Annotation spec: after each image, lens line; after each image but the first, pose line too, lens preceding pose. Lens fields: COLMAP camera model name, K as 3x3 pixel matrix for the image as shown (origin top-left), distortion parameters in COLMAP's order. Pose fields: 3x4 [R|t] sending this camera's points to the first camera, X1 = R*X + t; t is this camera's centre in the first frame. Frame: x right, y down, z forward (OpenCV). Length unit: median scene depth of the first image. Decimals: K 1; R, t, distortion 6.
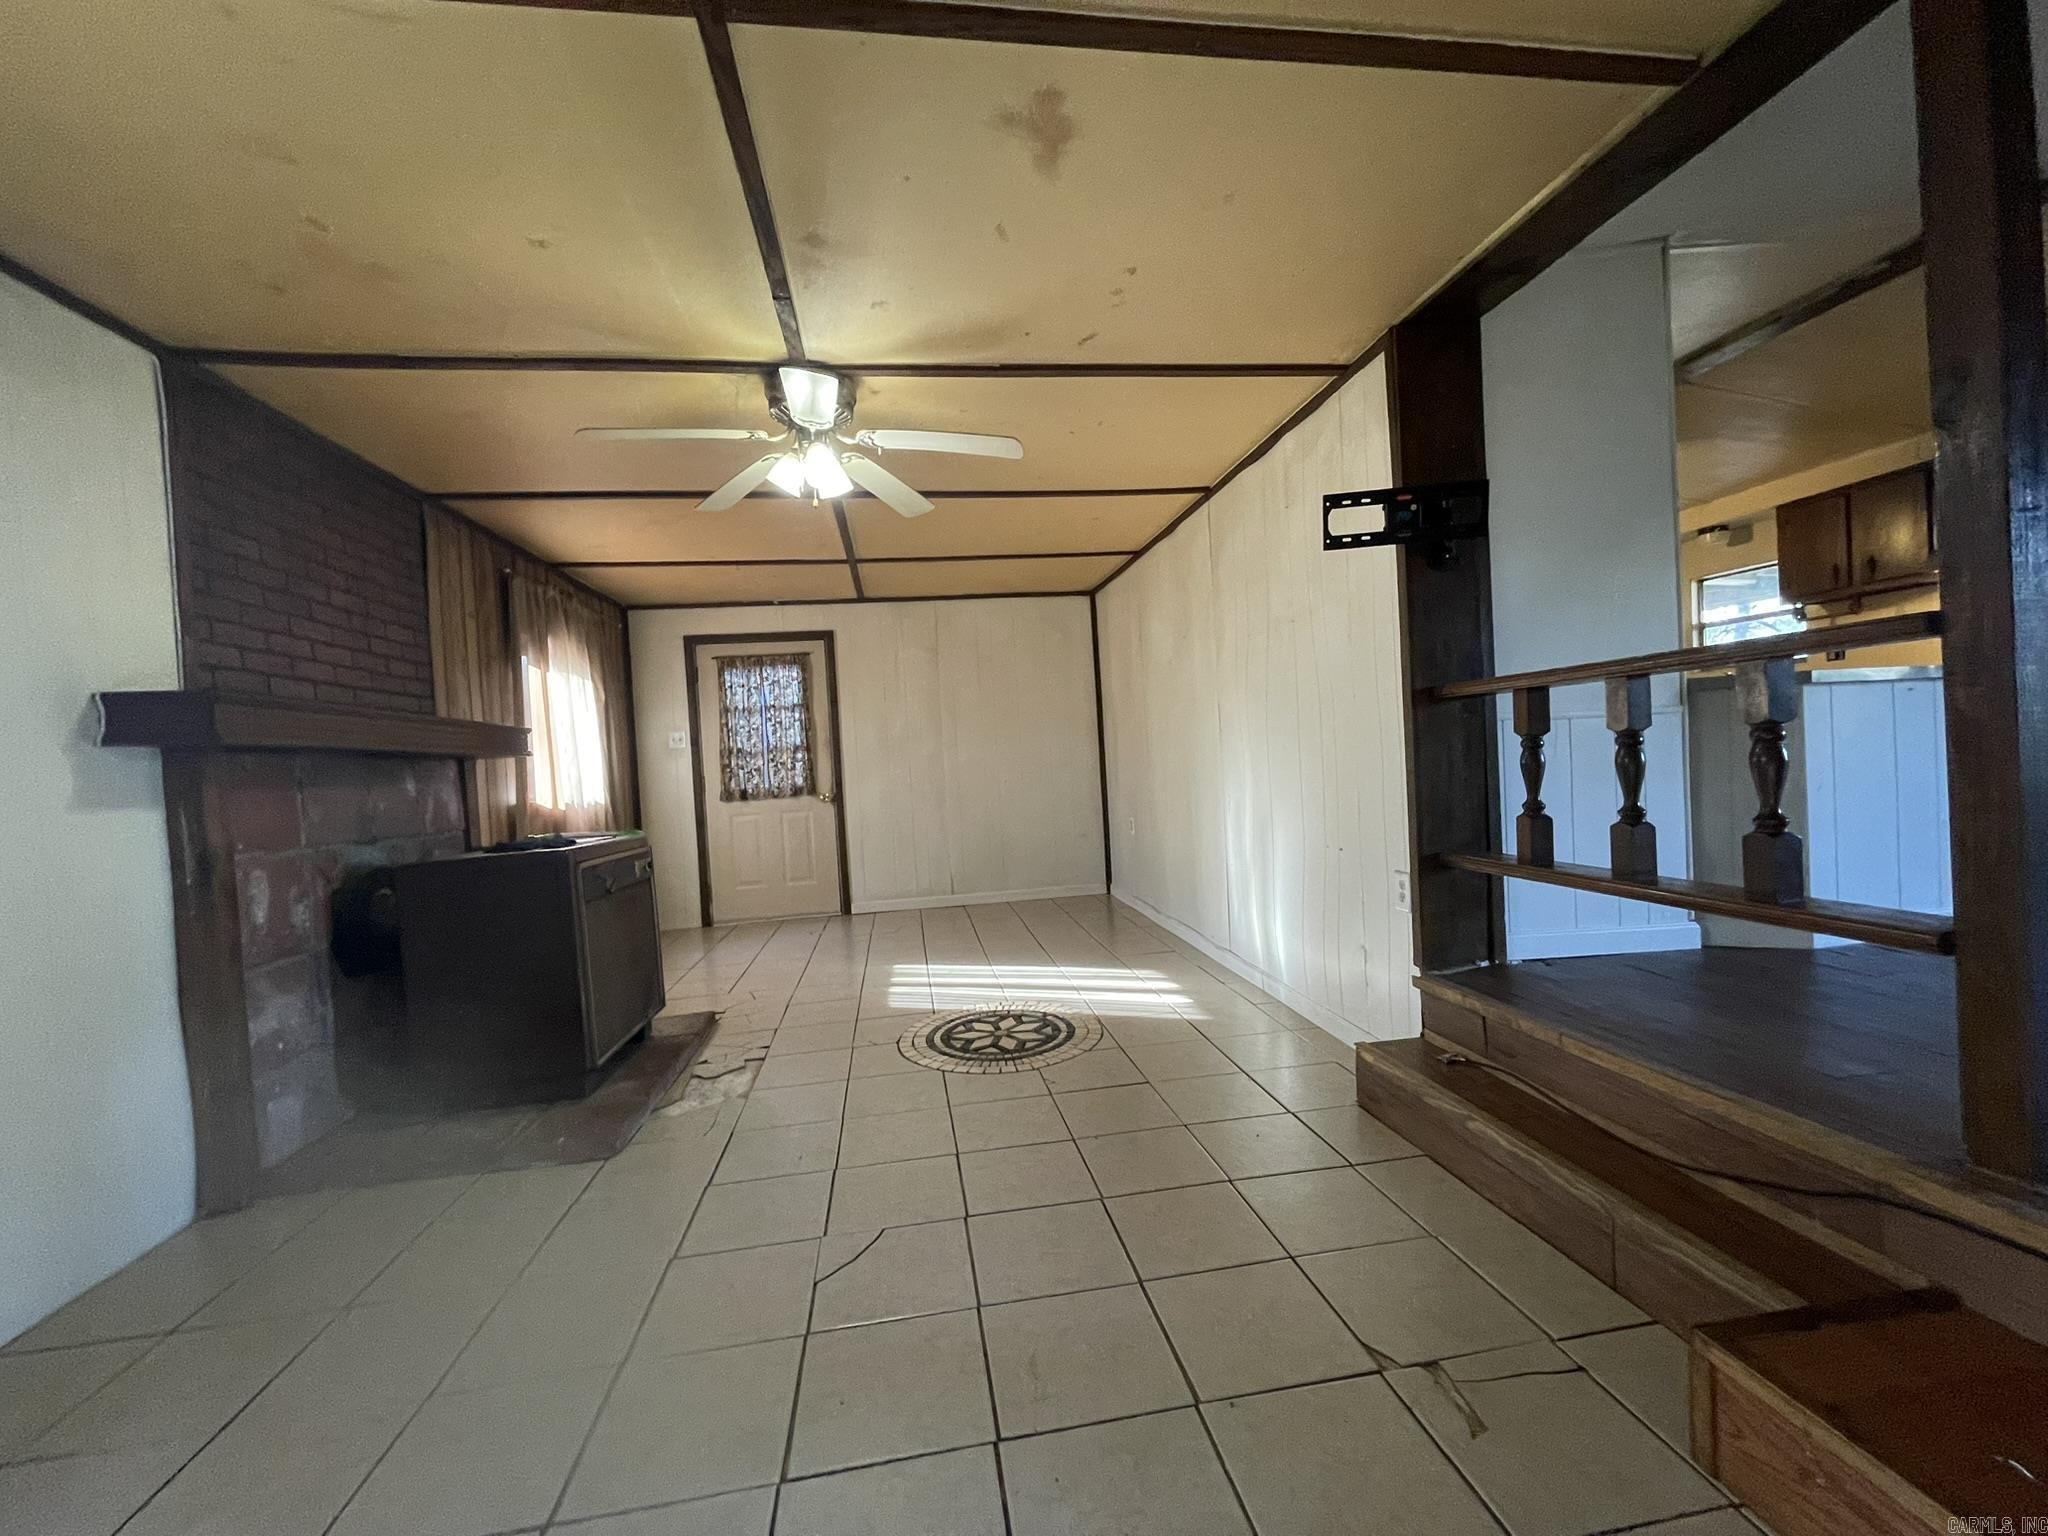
lens RADIAL K [[829.6, 0, 1024.0], [0, 829.6, 768.0], [0, 0, 1]] dist [-0.003141, -0.000318]
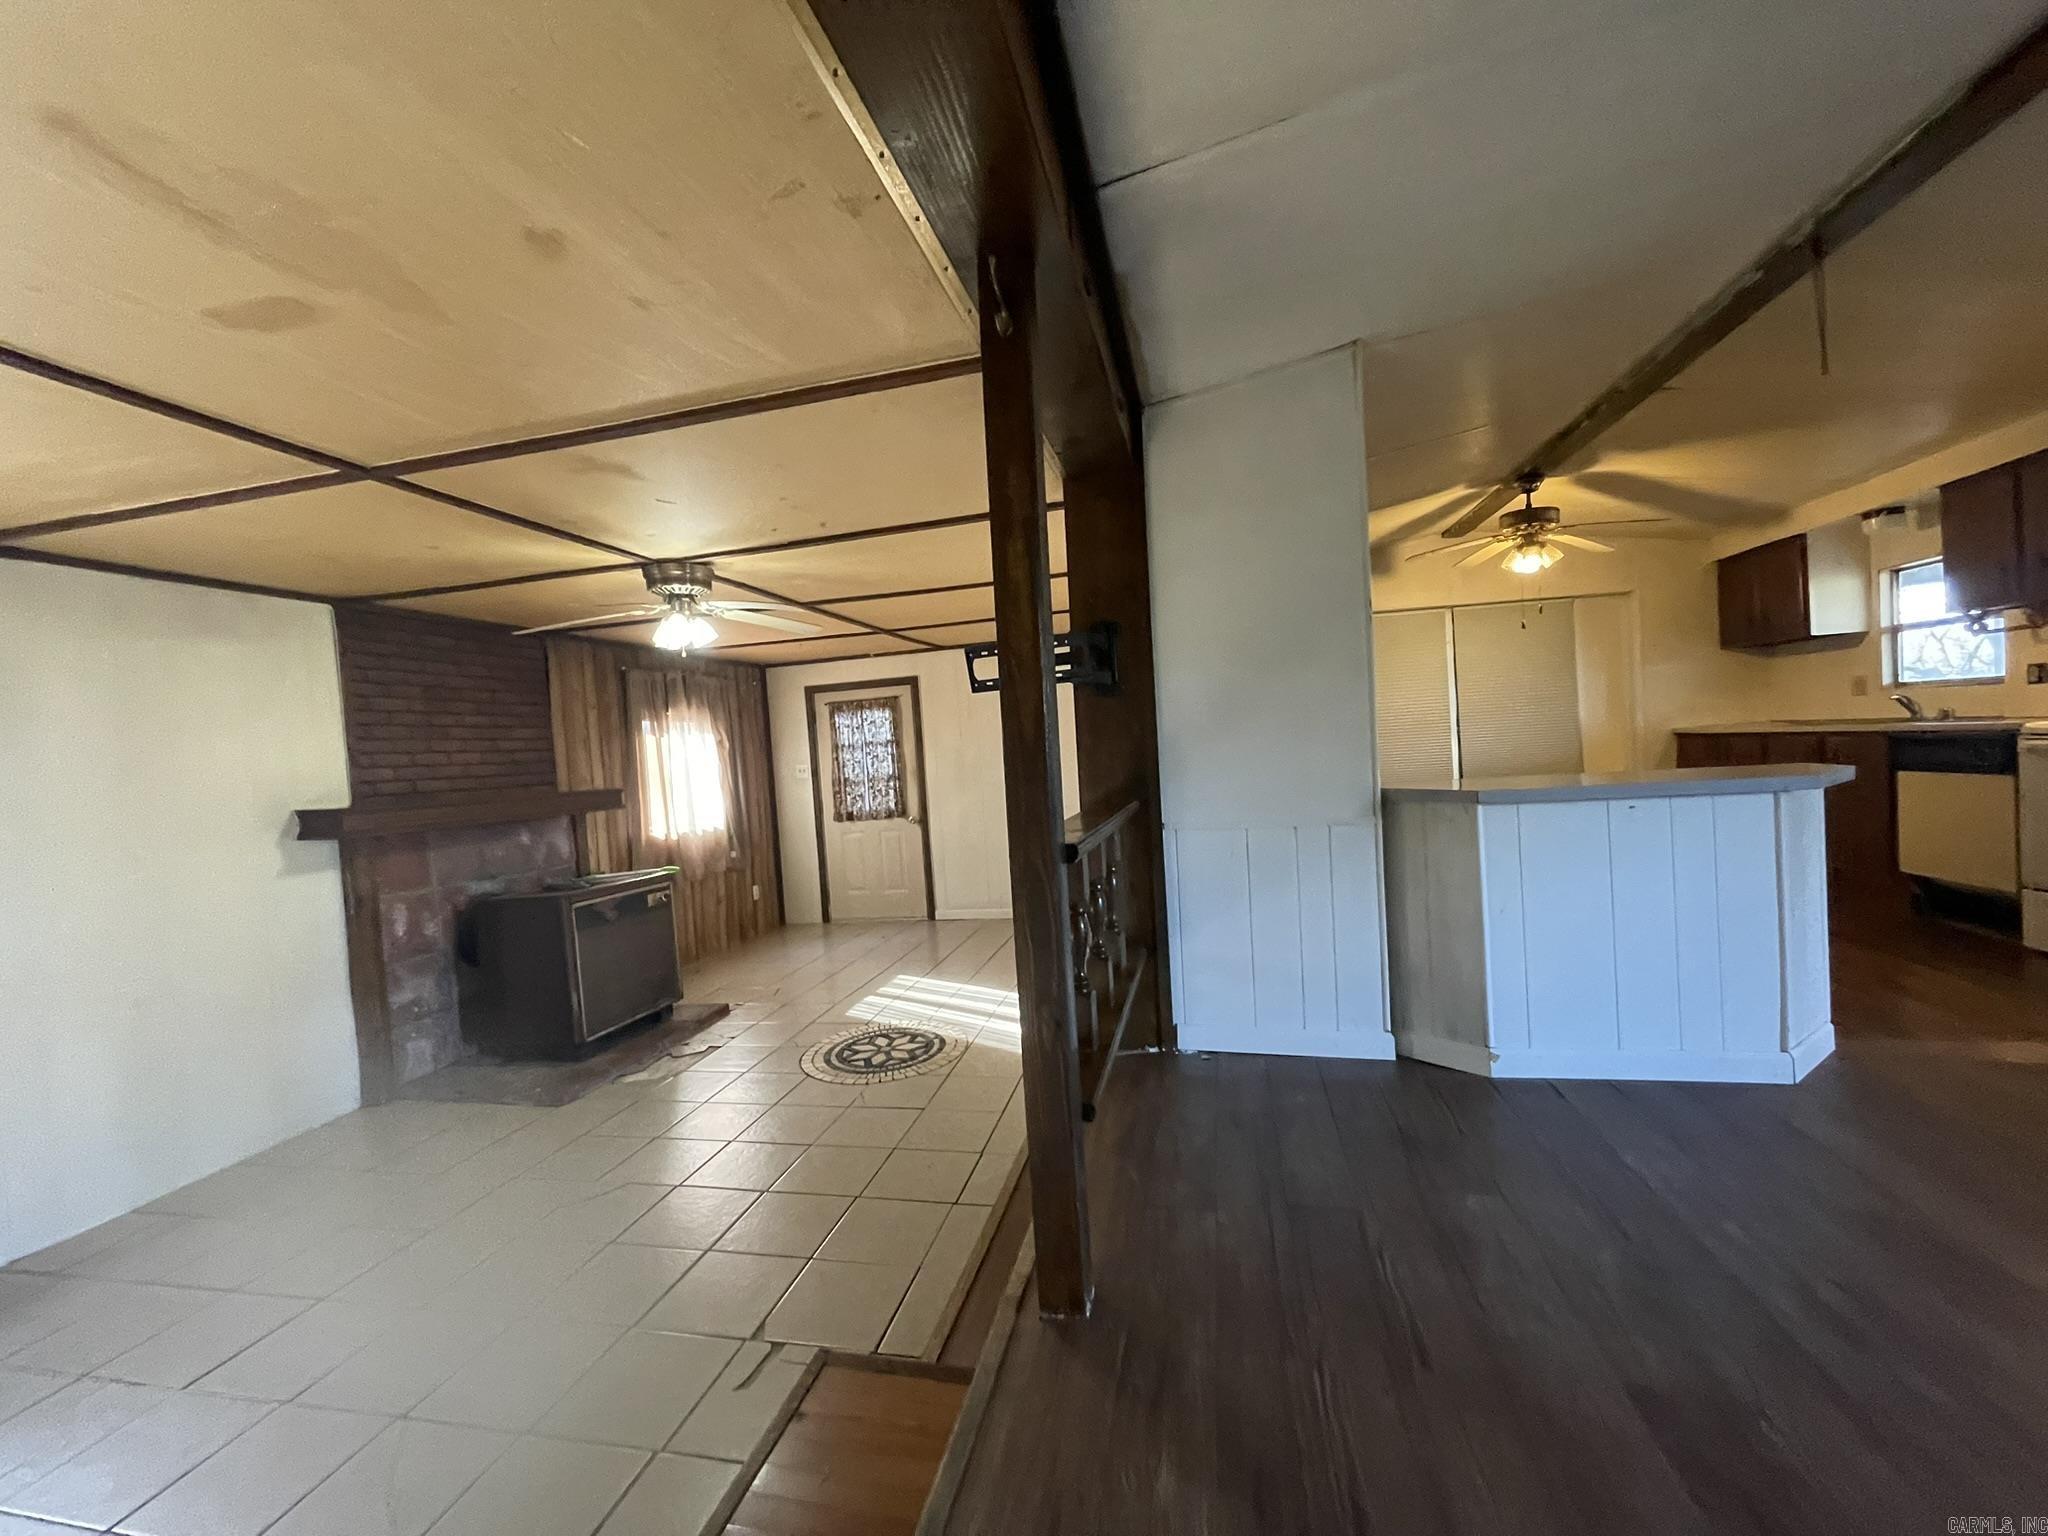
lens RADIAL K [[829.6, 0, 1024.0], [0, 829.6, 768.0], [0, 0, 1]] dist [-0.003141, -0.000318]
pose [[0.932610, 0.001487, -0.360883, 0.417824], [0.011057, 0.999404, 0.032693, -0.093566], [0.360717, -0.034480, 0.932038, -0.042032]]
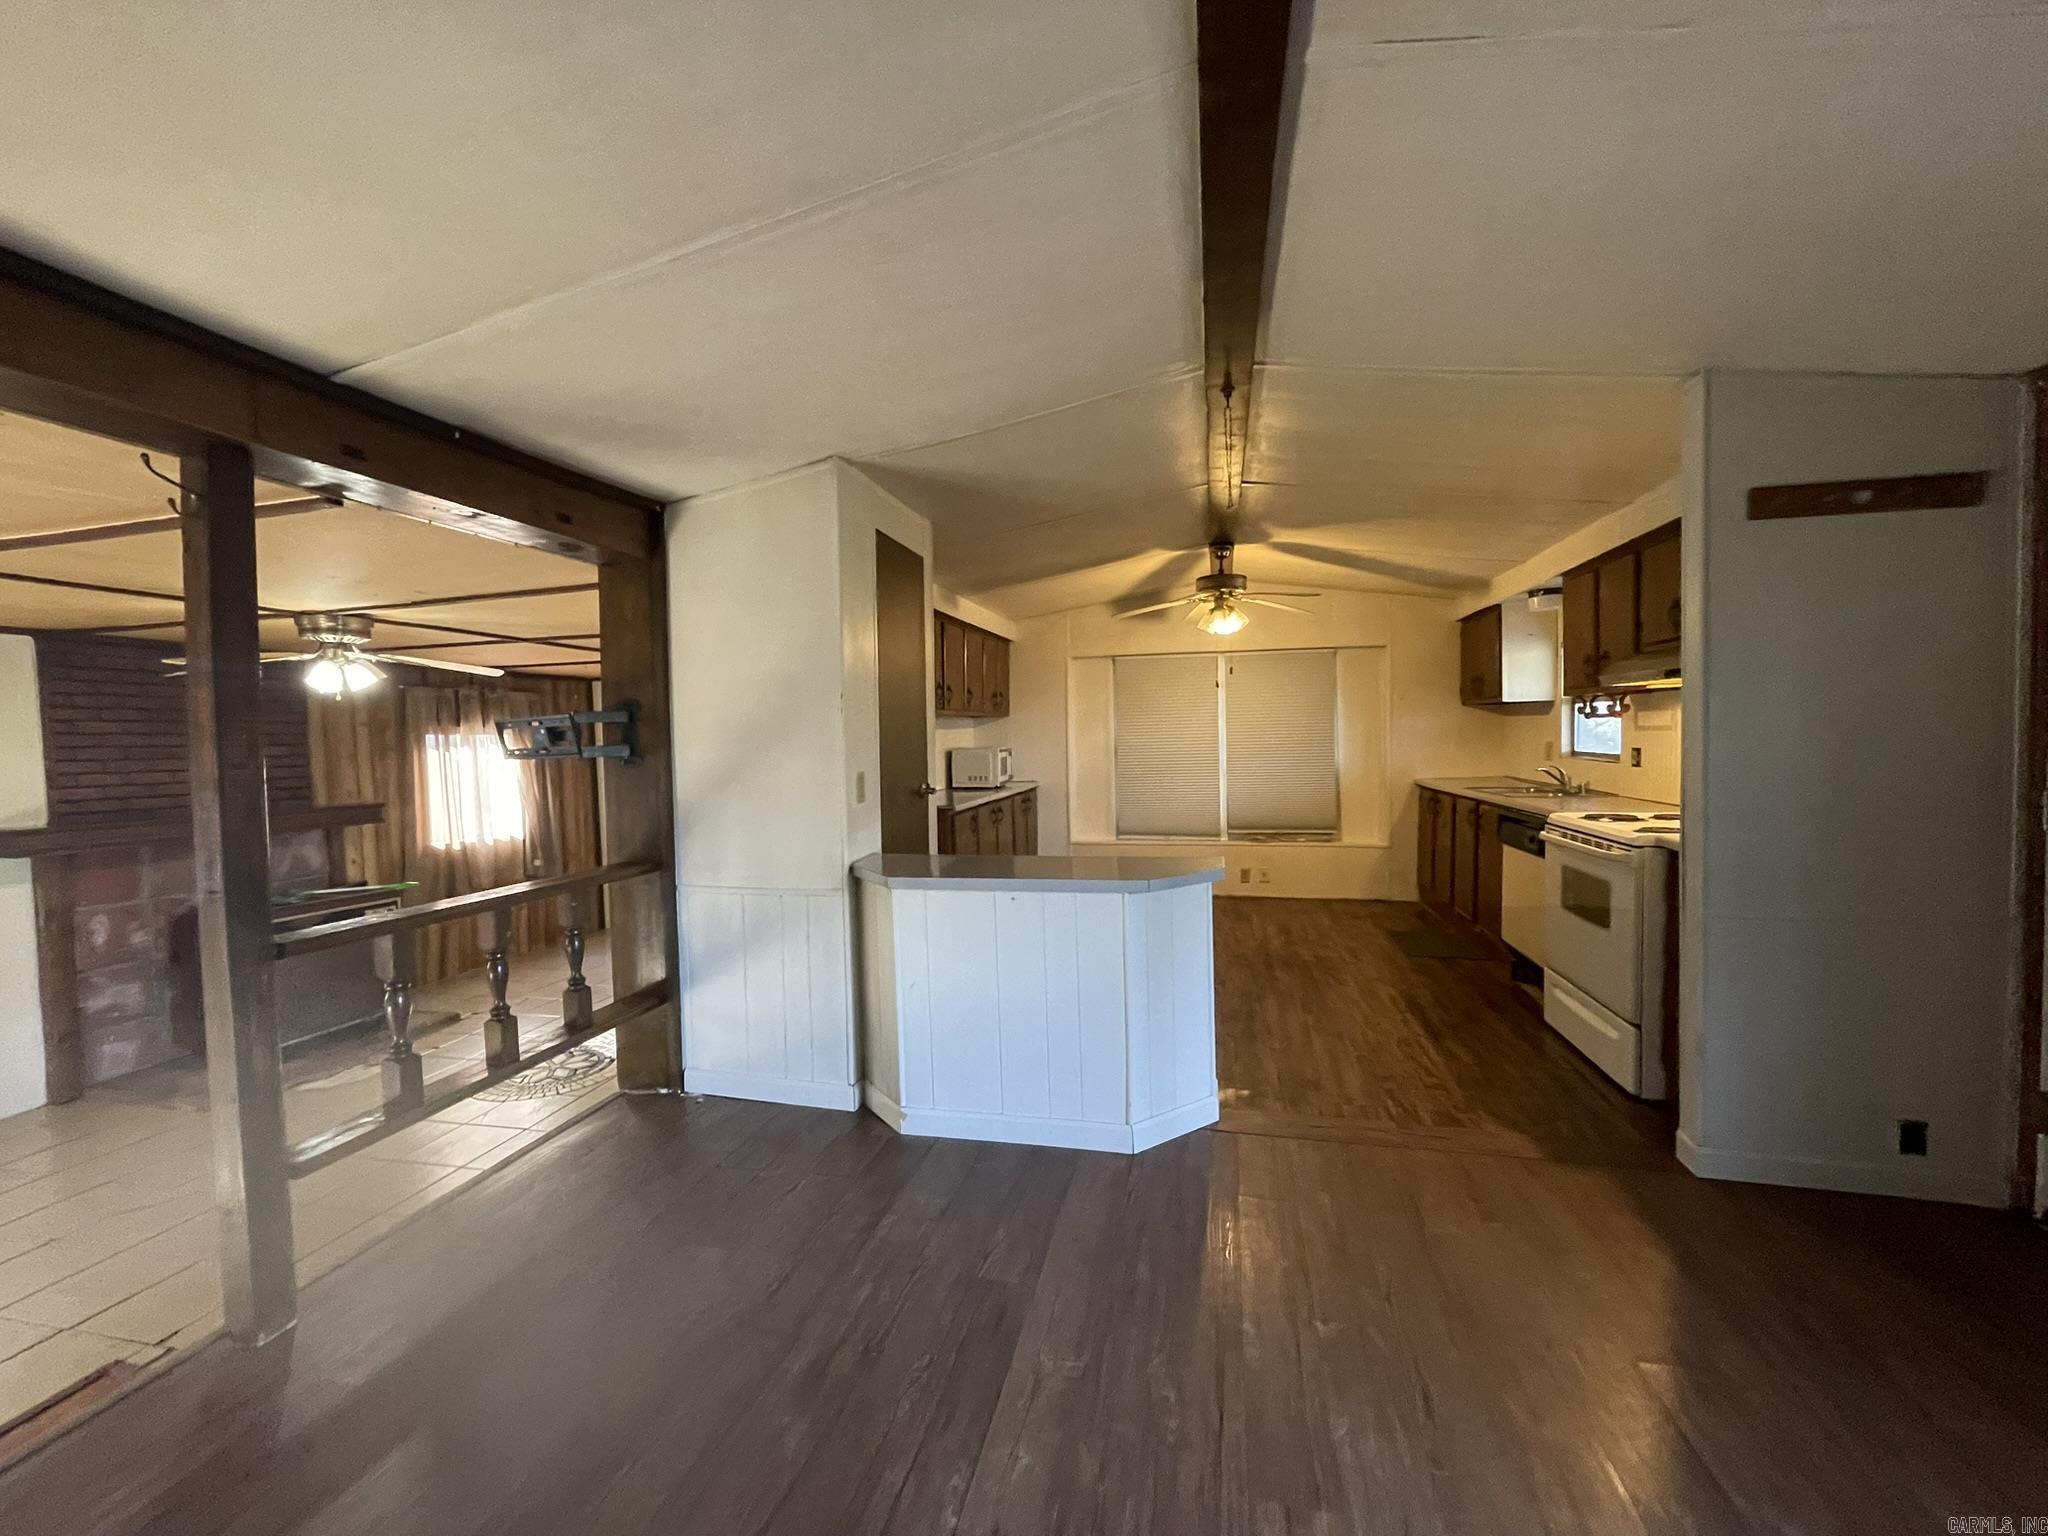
lens RADIAL K [[827.6, 0, 1019.6], [0, 827.6, 765.3], [0, 0, 1]] dist [-0.000263, -0.000829]
pose [[0.930218, 0.038289, -0.365004, 0.770470], [-0.025144, 0.998855, 0.040702, -0.158958], [0.366144, -0.028684, 0.930116, 0.041494]]
